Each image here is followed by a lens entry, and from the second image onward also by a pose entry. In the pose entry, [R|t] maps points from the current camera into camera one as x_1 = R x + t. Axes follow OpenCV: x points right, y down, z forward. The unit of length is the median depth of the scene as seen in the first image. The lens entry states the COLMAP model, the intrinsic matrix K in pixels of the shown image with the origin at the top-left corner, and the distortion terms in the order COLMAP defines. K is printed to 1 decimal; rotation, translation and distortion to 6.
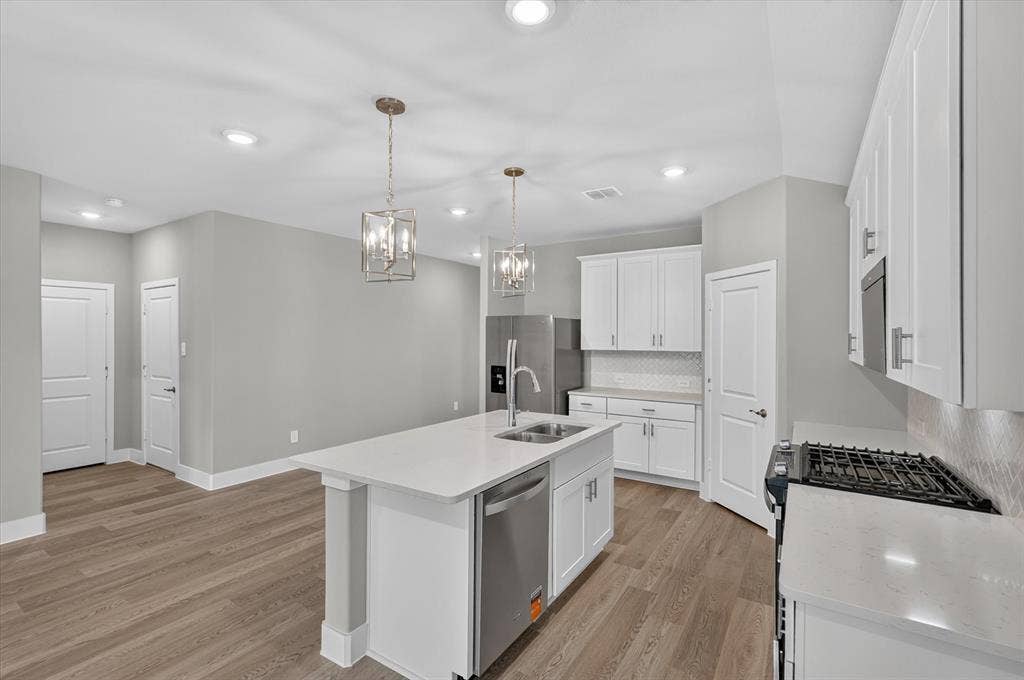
lens RADIAL K [[458.4, 0, 500.3], [0, 458.4, 335.6], [0, 0, 1]] dist [-0.008213, 0.004996]
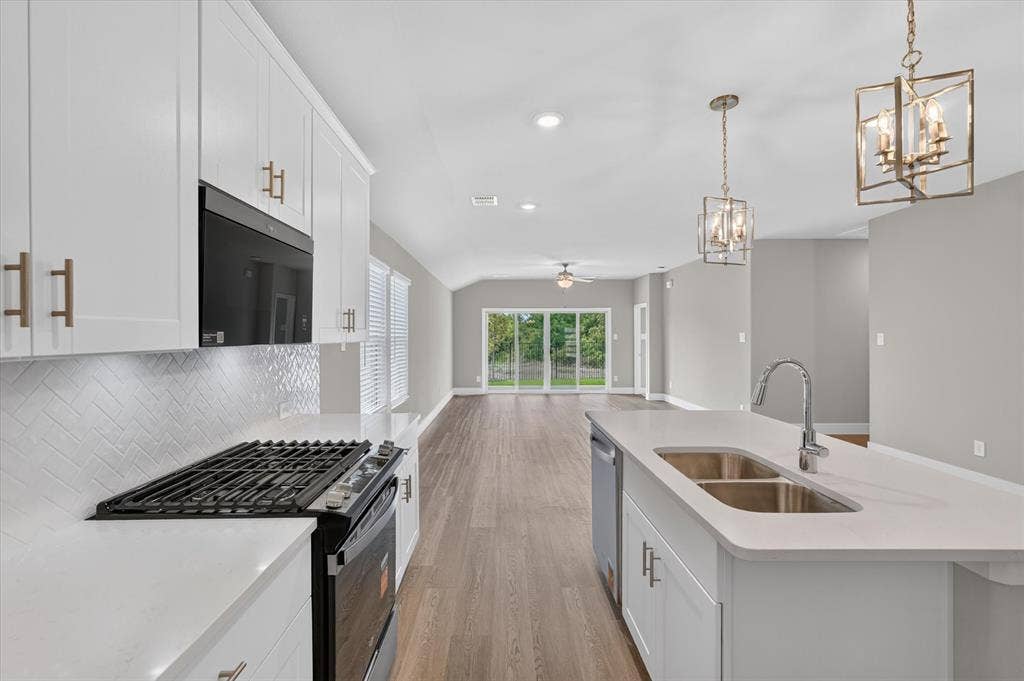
lens RADIAL K [[458.4, 0, 507.4], [0, 458.4, 332.9], [0, 0, 1]] dist [-0.008213, 0.004996]
pose [[-0.825012, -0.006376, -0.565079, 0.528173], [-0.002631, 0.999969, -0.007441, 0.033995], [0.565109, -0.004652, -0.825003, 1.070752]]
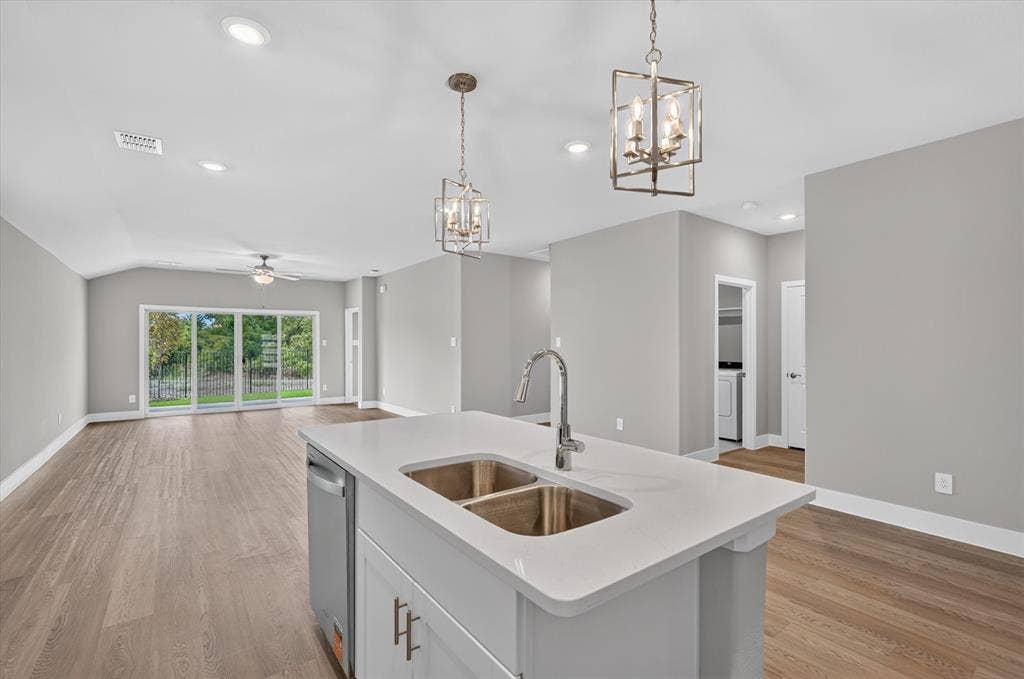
lens RADIAL K [[458.4, 0, 509.4], [0, 458.4, 340.4], [0, 0, 1]] dist [-0.008213, 0.004996]
pose [[-0.341072, -0.009759, -0.939987, 0.458748], [-0.000587, 0.999948, -0.010168, 0.048568], [0.940037, -0.002916, -0.341060, 0.979380]]
